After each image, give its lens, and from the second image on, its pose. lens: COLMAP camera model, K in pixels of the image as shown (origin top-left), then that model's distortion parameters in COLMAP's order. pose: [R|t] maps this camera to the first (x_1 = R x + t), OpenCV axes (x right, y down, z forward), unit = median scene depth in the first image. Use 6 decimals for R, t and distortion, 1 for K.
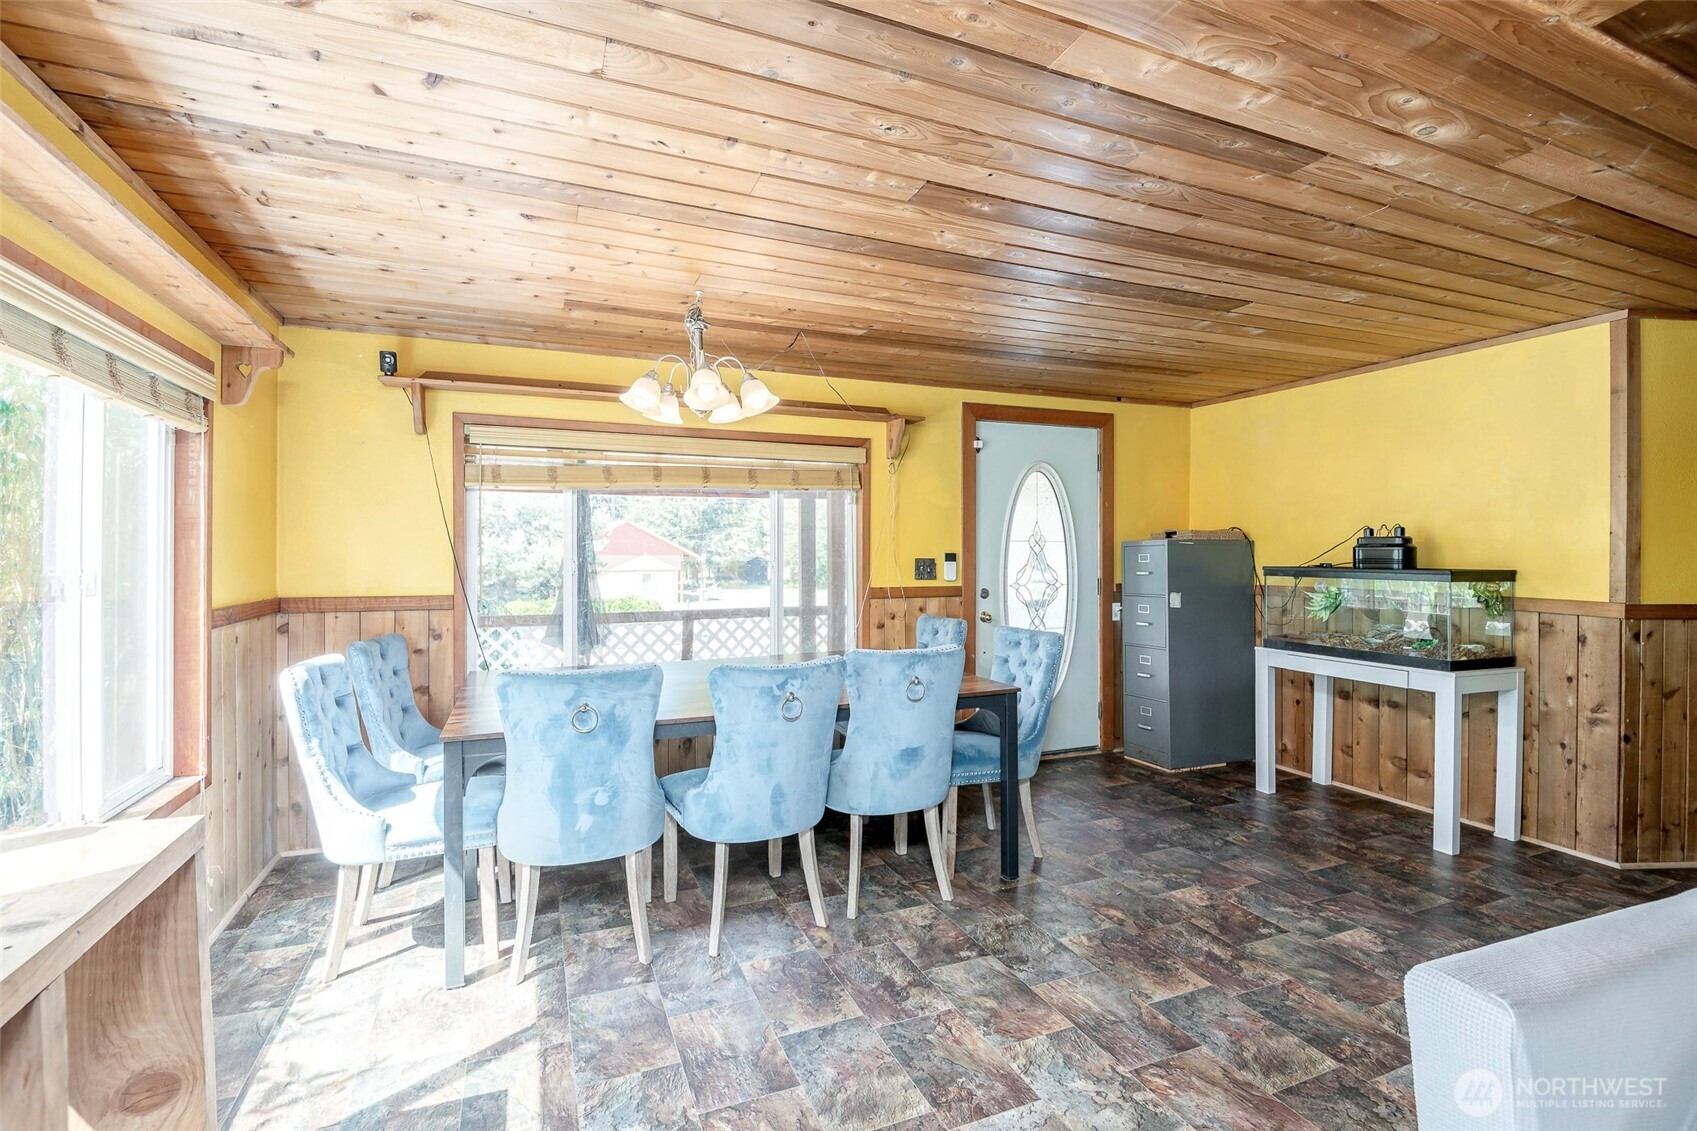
lens RADIAL K [[774.6, 0, 852.0], [0, 774.6, 559.4], [0, 0, 1]] dist [0.029048, -0.034093]
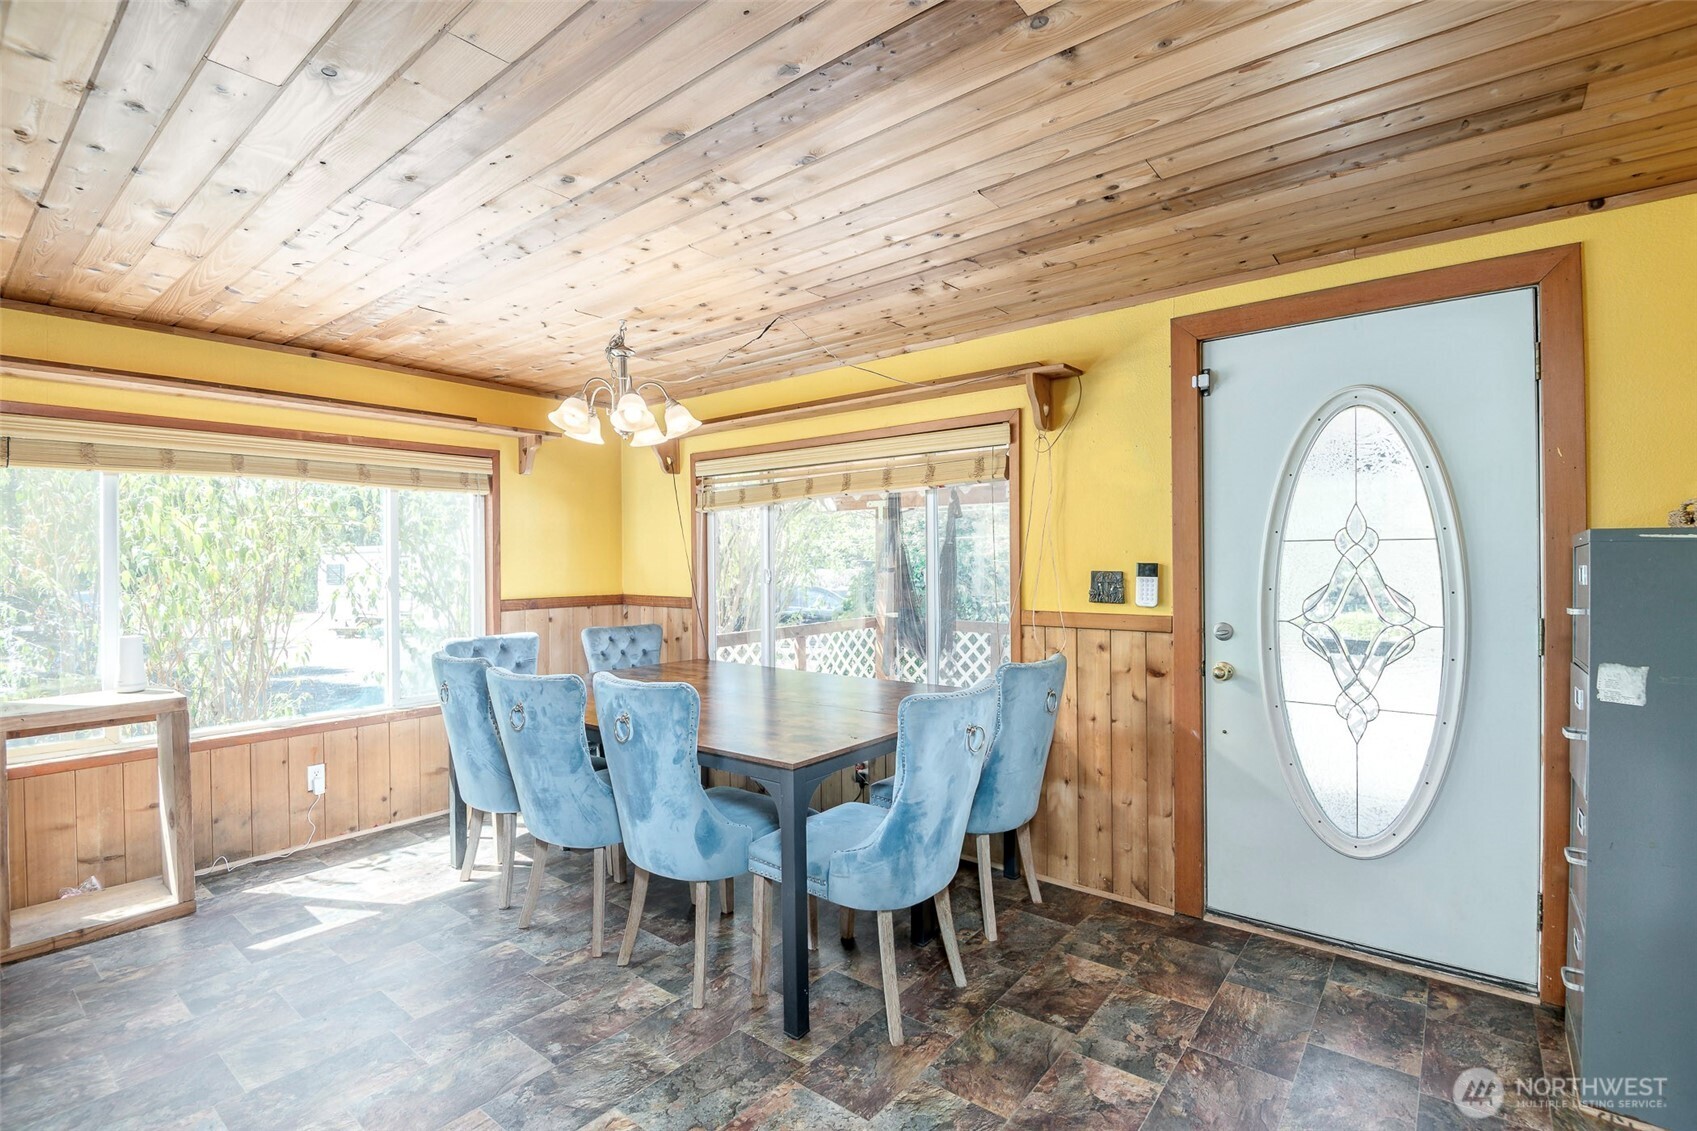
lens RADIAL K [[774.6, 0, 852.0], [0, 774.6, 559.4], [0, 0, 1]] dist [0.029048, -0.034093]
pose [[0.492168, -0.004793, -0.870487, 0.572024], [-0.003750, 0.999964, -0.007626, -0.005902], [0.870492, 0.007018, 0.492133, 0.479264]]
